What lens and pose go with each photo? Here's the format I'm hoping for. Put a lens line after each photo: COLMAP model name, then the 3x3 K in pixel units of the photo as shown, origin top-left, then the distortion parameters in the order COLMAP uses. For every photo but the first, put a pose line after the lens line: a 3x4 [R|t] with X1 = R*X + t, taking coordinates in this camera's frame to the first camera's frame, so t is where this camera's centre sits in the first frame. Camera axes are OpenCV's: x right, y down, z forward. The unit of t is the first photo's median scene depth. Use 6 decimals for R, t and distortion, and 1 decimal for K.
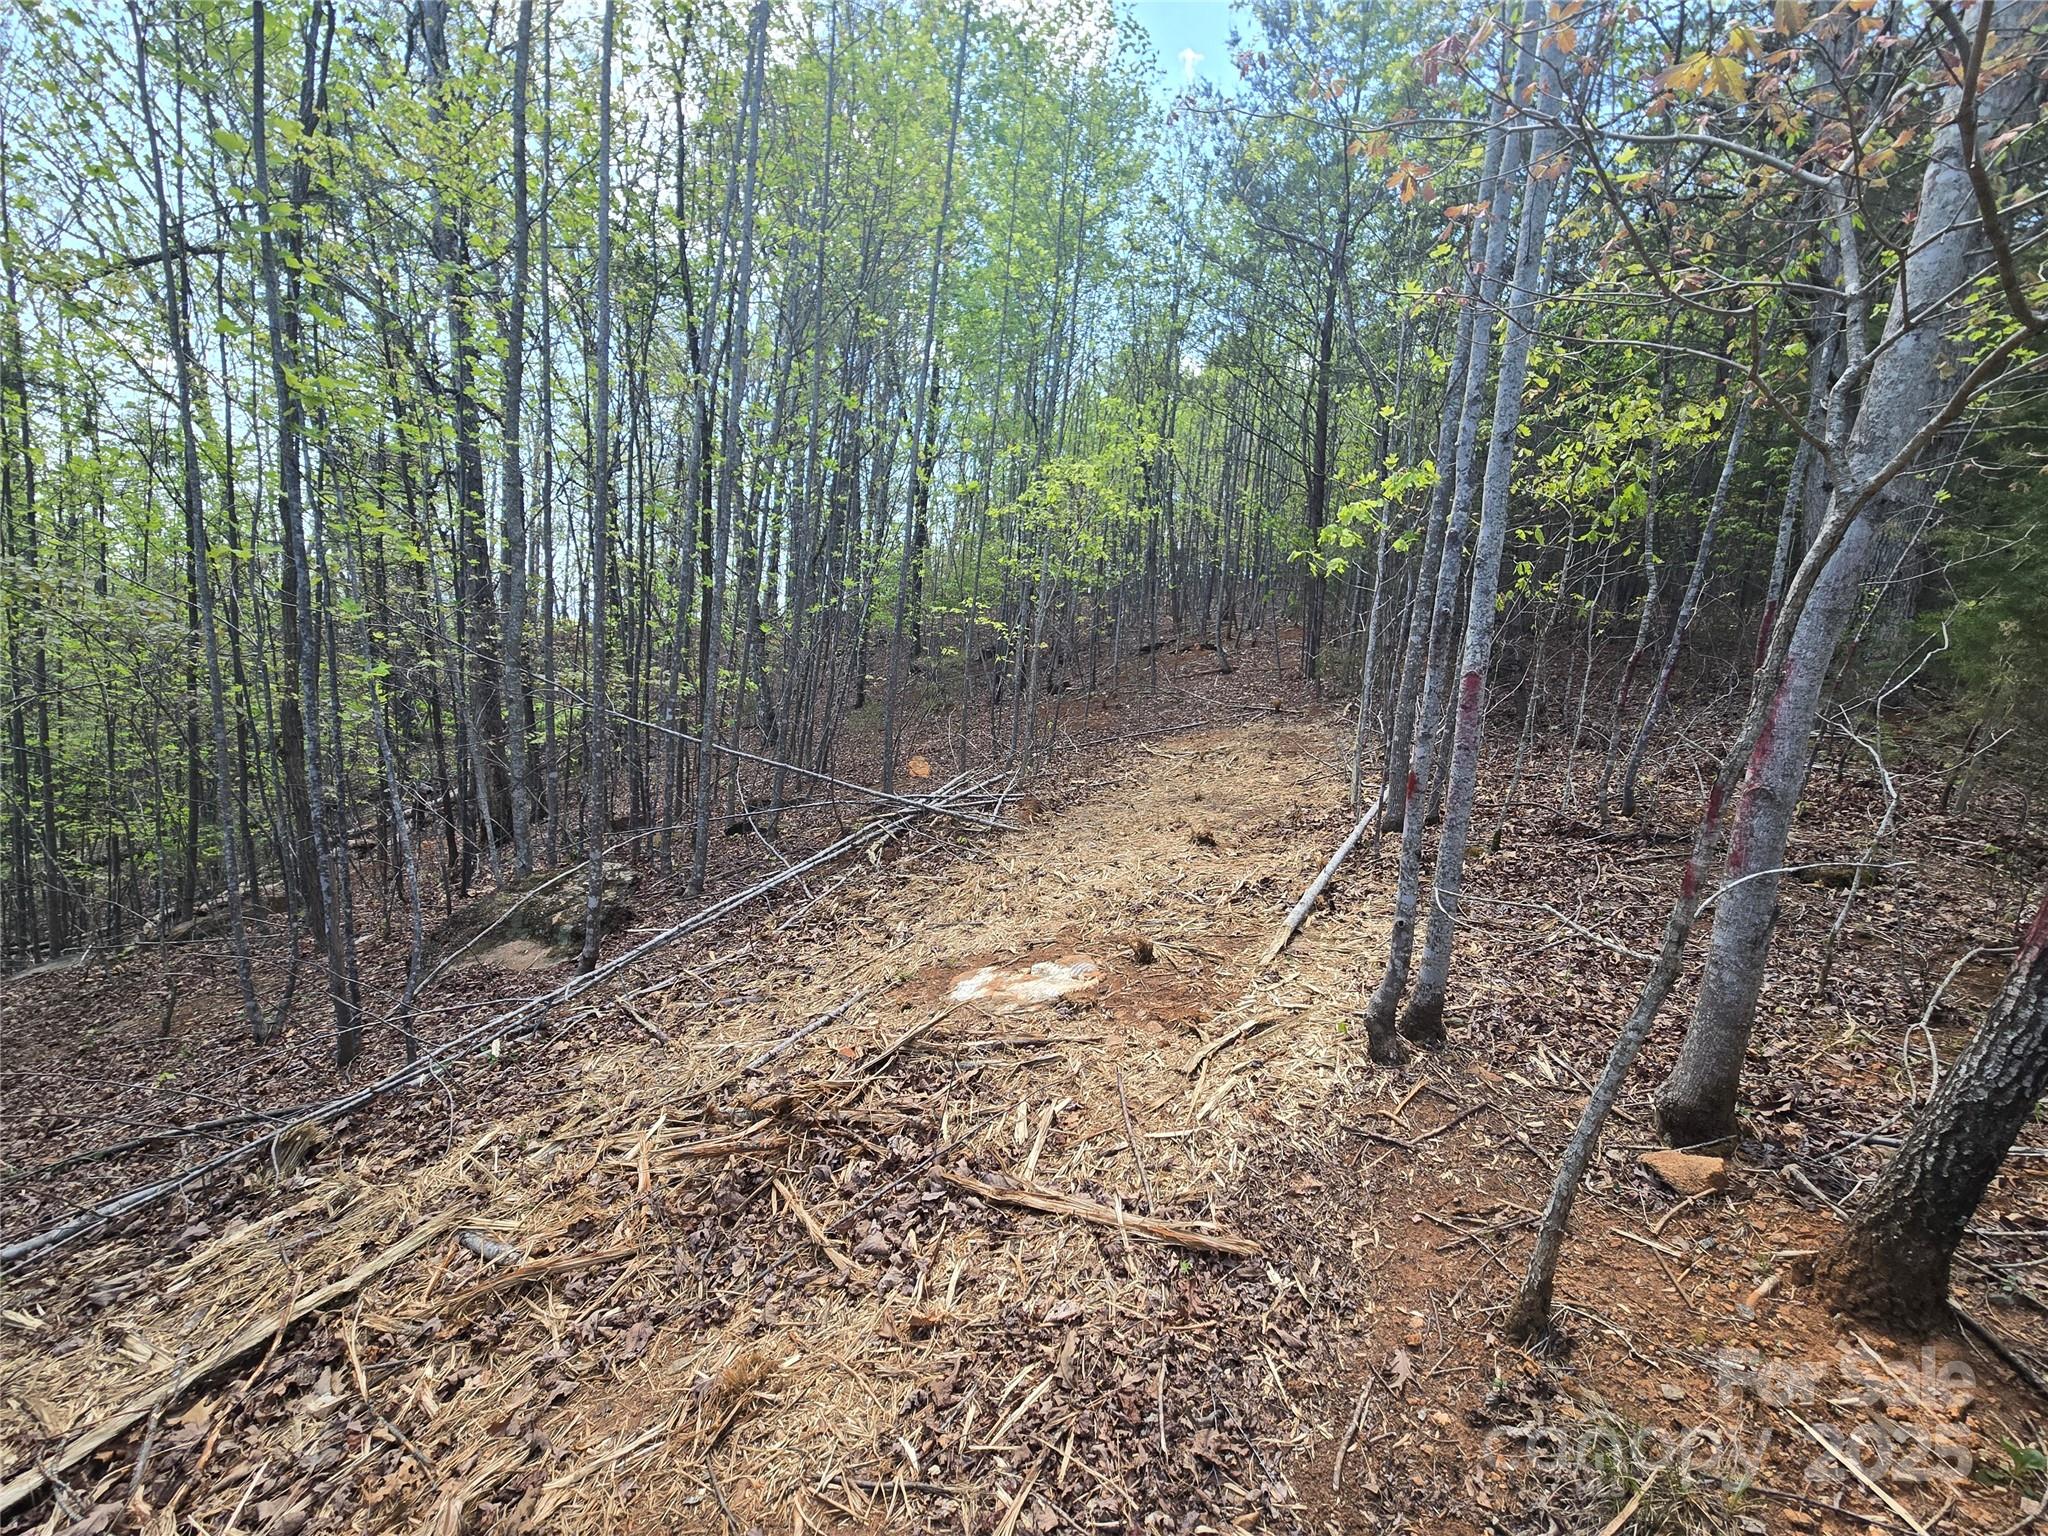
lens RADIAL K [[842.8, 0, 1027.7], [0, 842.8, 762.6], [0, 0, 1]] dist [-0.001808, 0.000993]
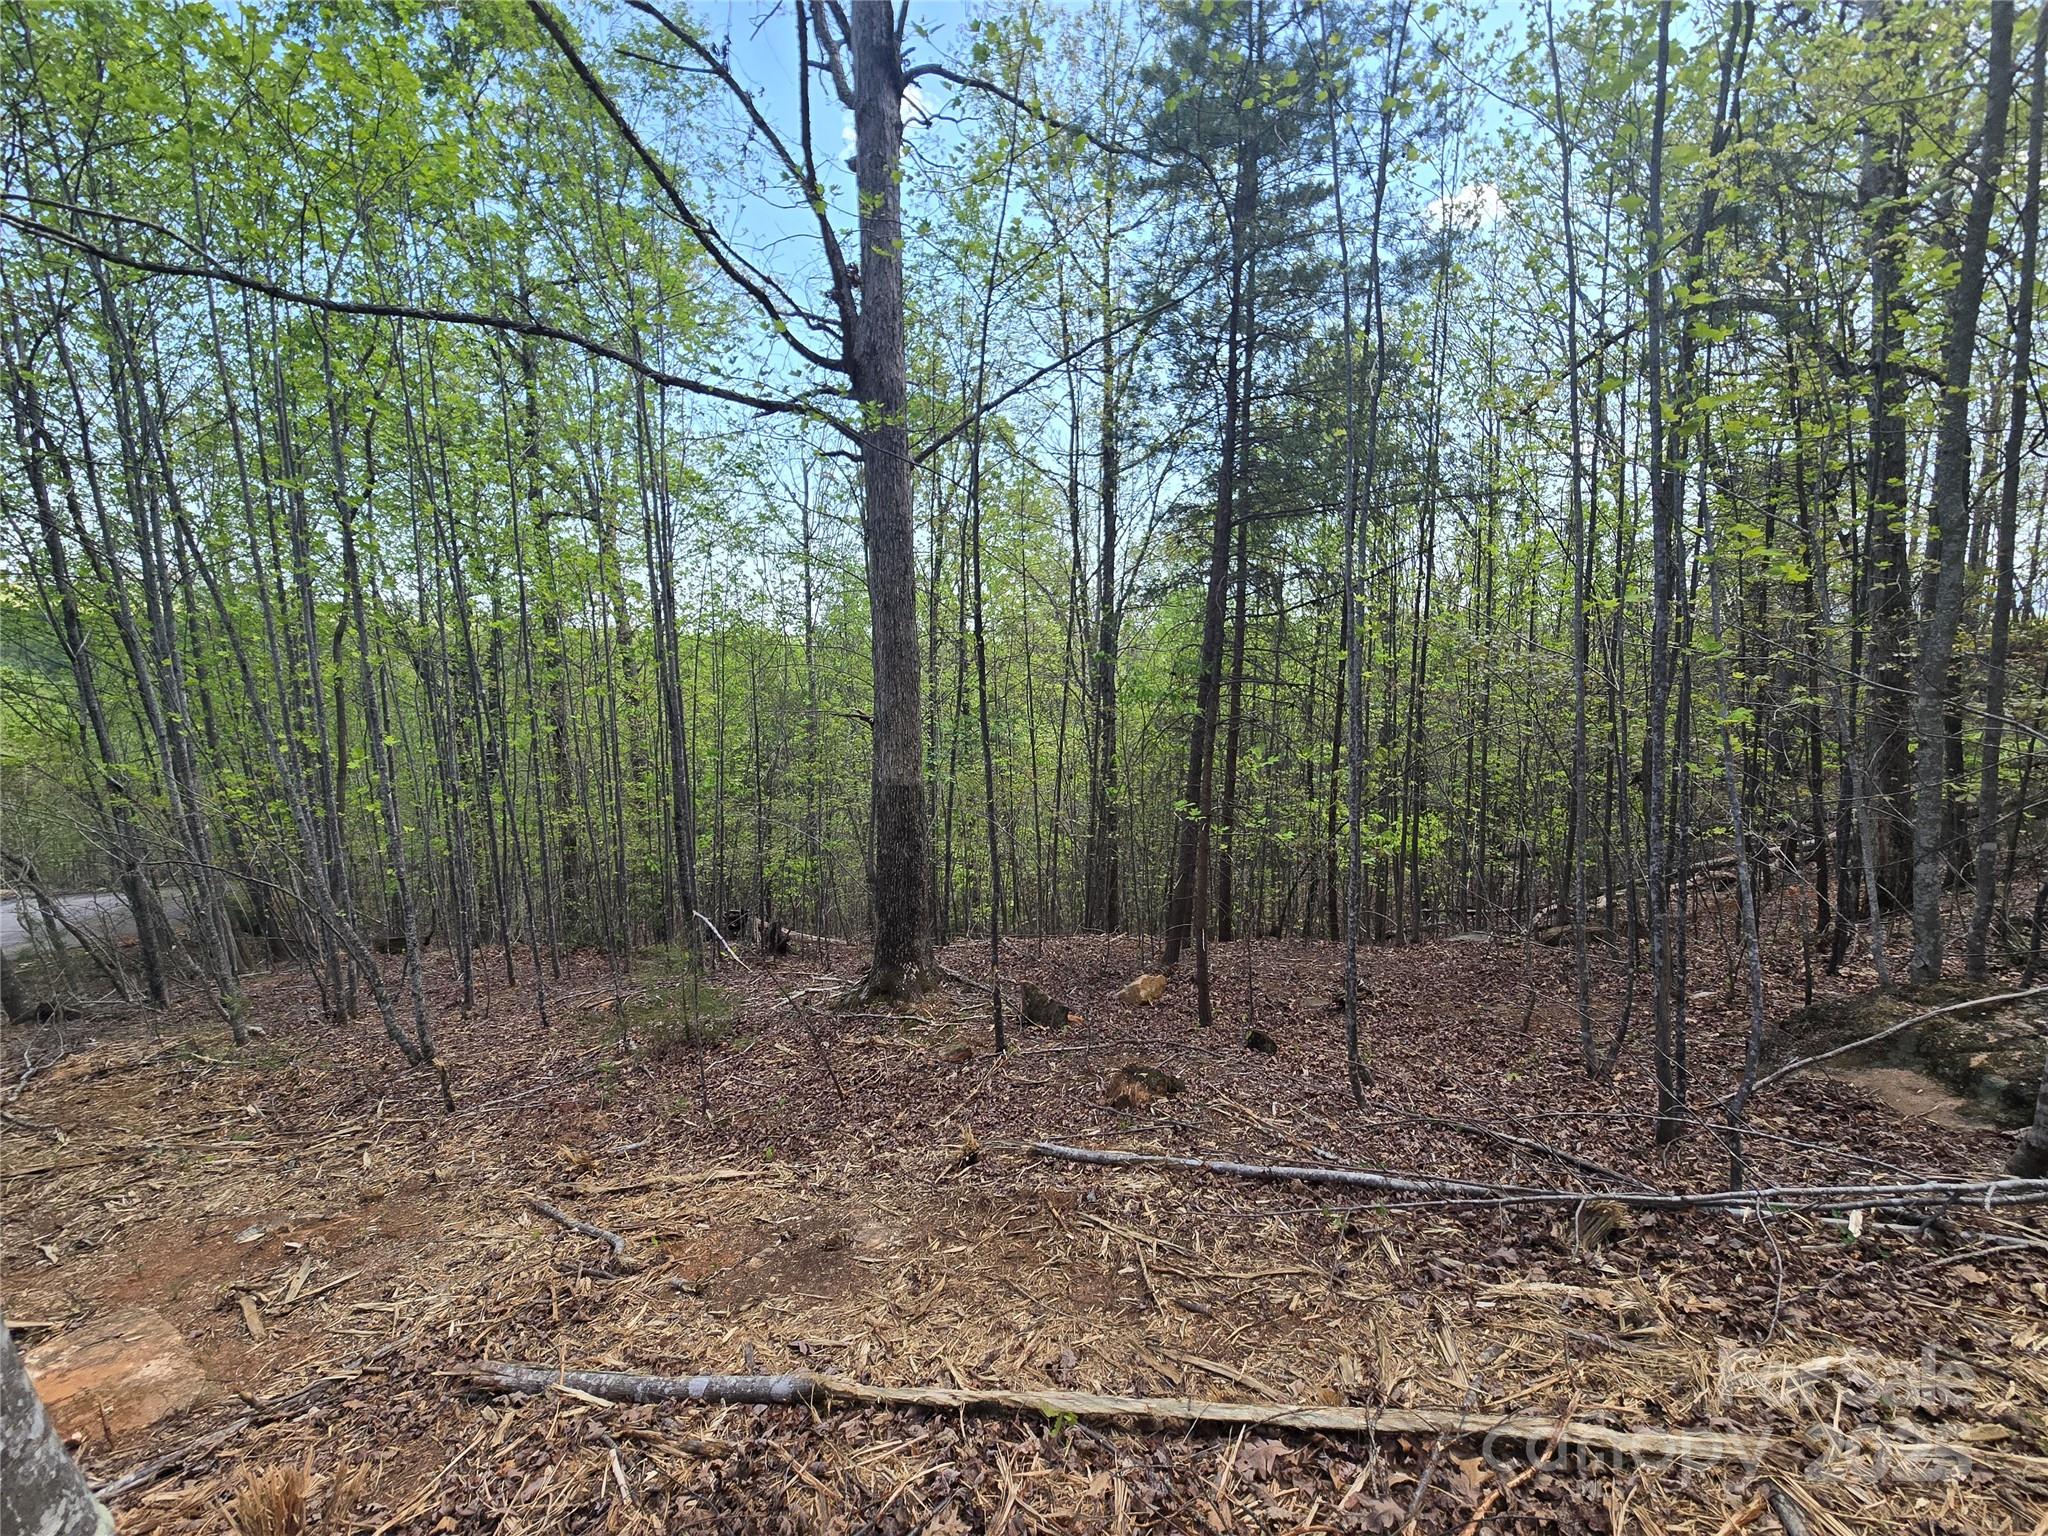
lens RADIAL K [[842.8, 0, 1031.4], [0, 842.8, 759.8], [0, 0, 1]] dist [-0.001808, 0.000993]
pose [[0.204622, 0.031918, -0.978320, -0.047962], [-0.066753, 0.997596, 0.018585, -0.020893], [0.976562, 0.061503, 0.206261, 0.079976]]
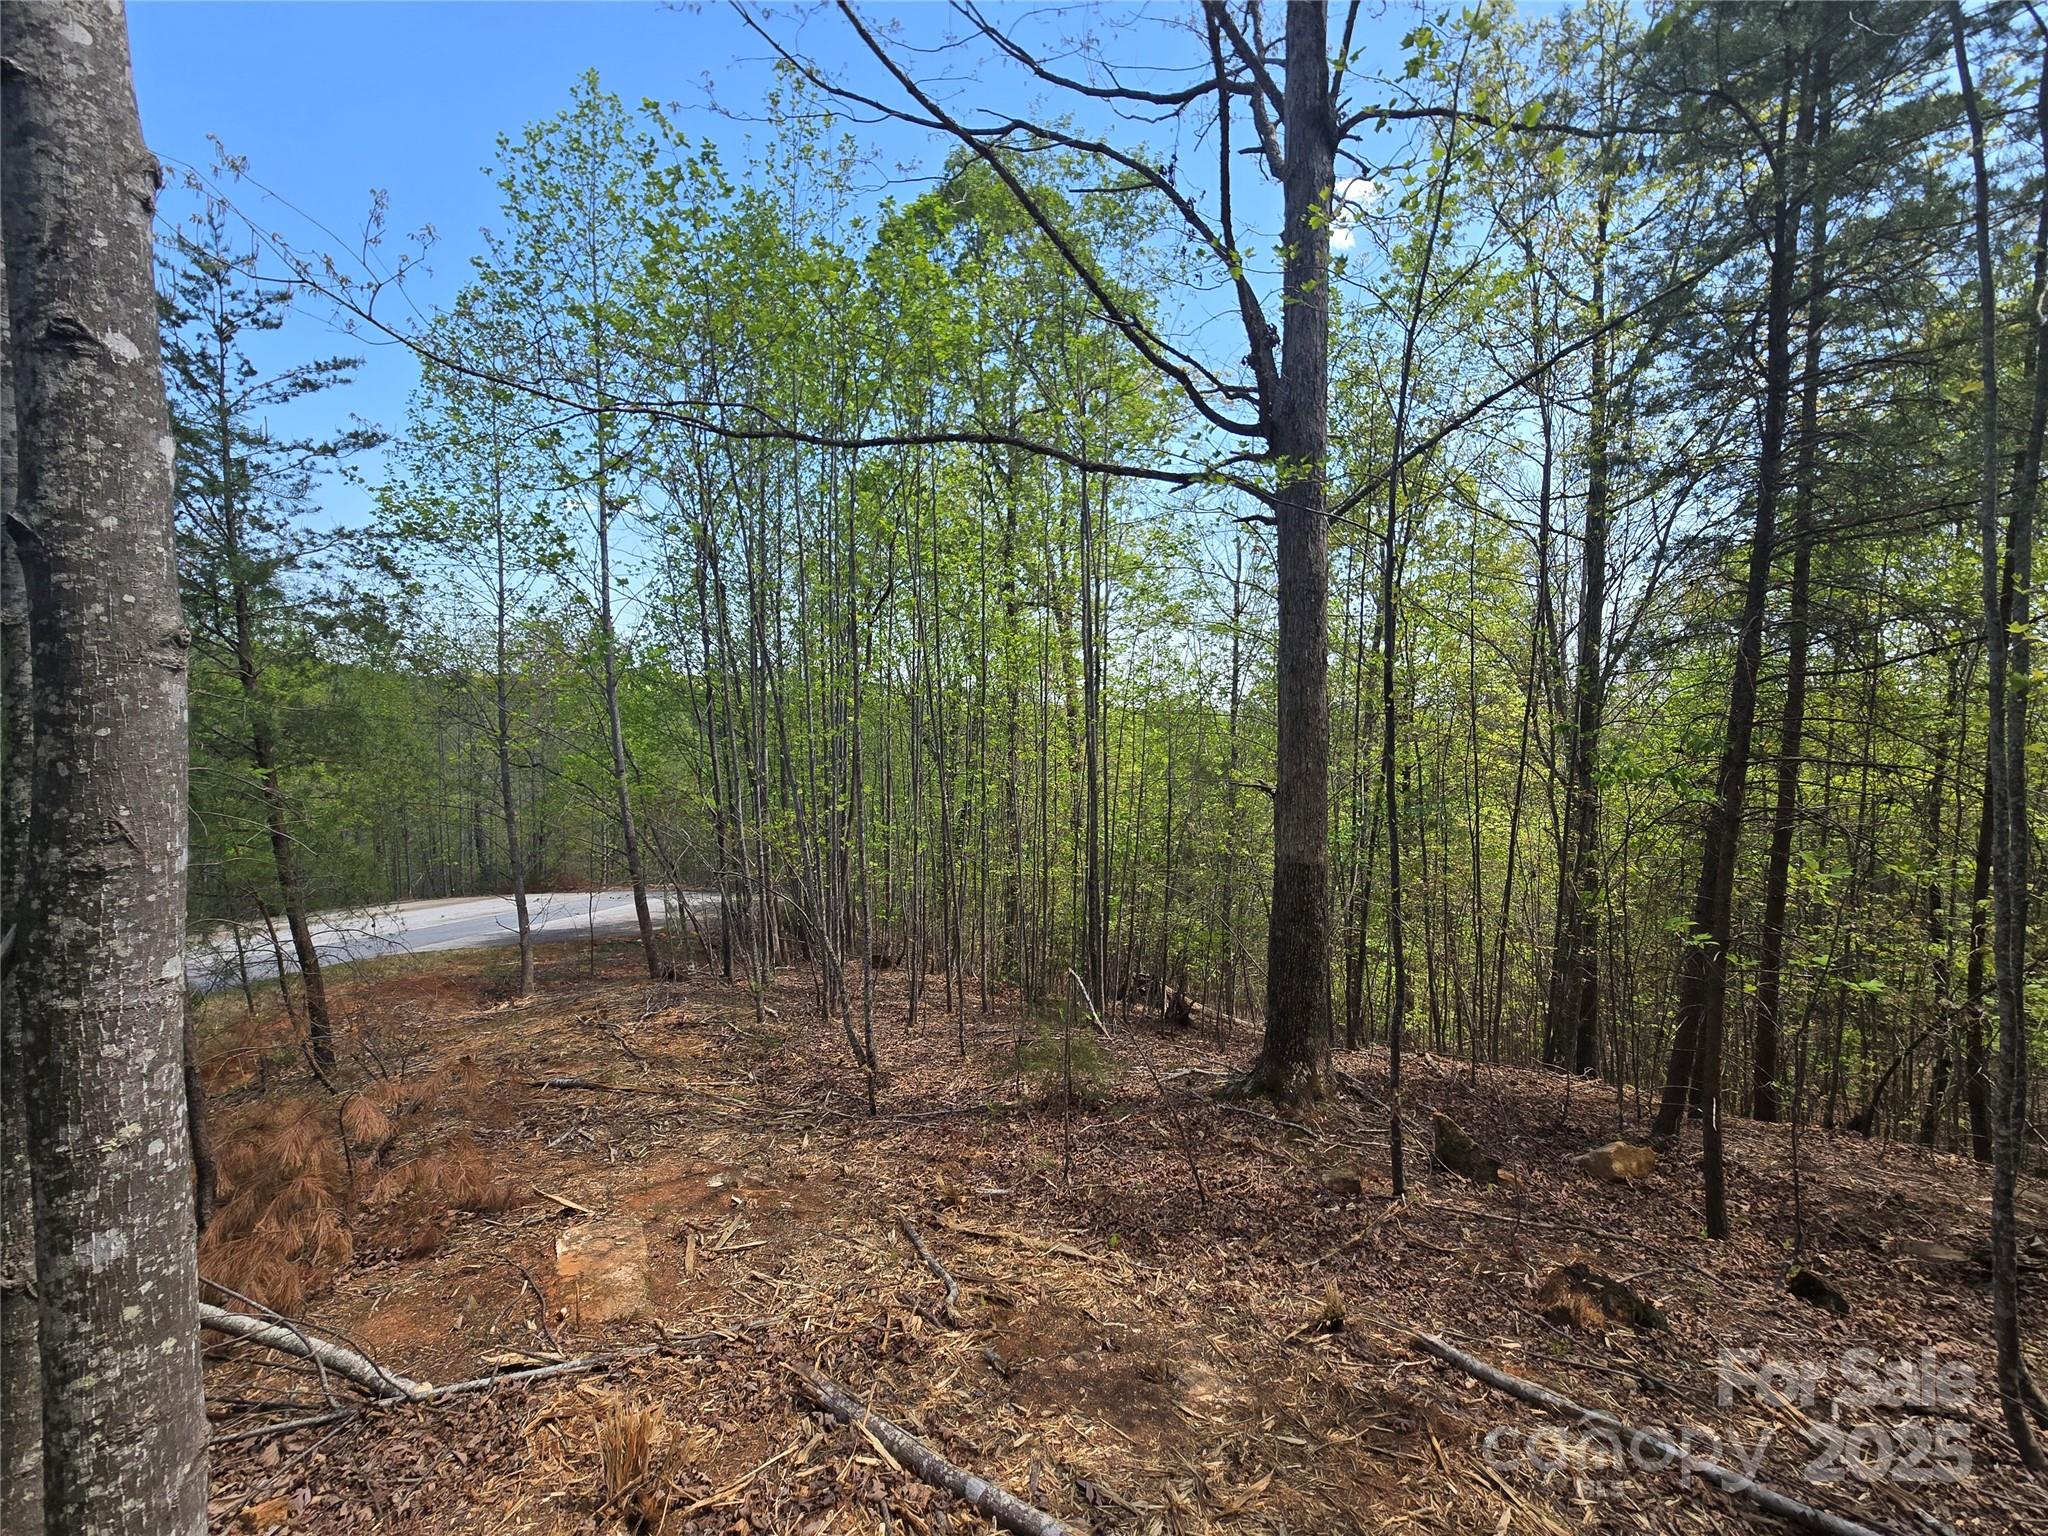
lens RADIAL K [[842.8, 0, 1022.6], [0, 842.8, 760.0], [0, 0, 1]] dist [-0.001808, 0.000993]
pose [[-0.296107, -0.054516, -0.953598, -0.100344], [-0.119676, 0.992620, -0.019586, -0.018676], [0.947628, 0.108323, -0.300446, 0.123619]]
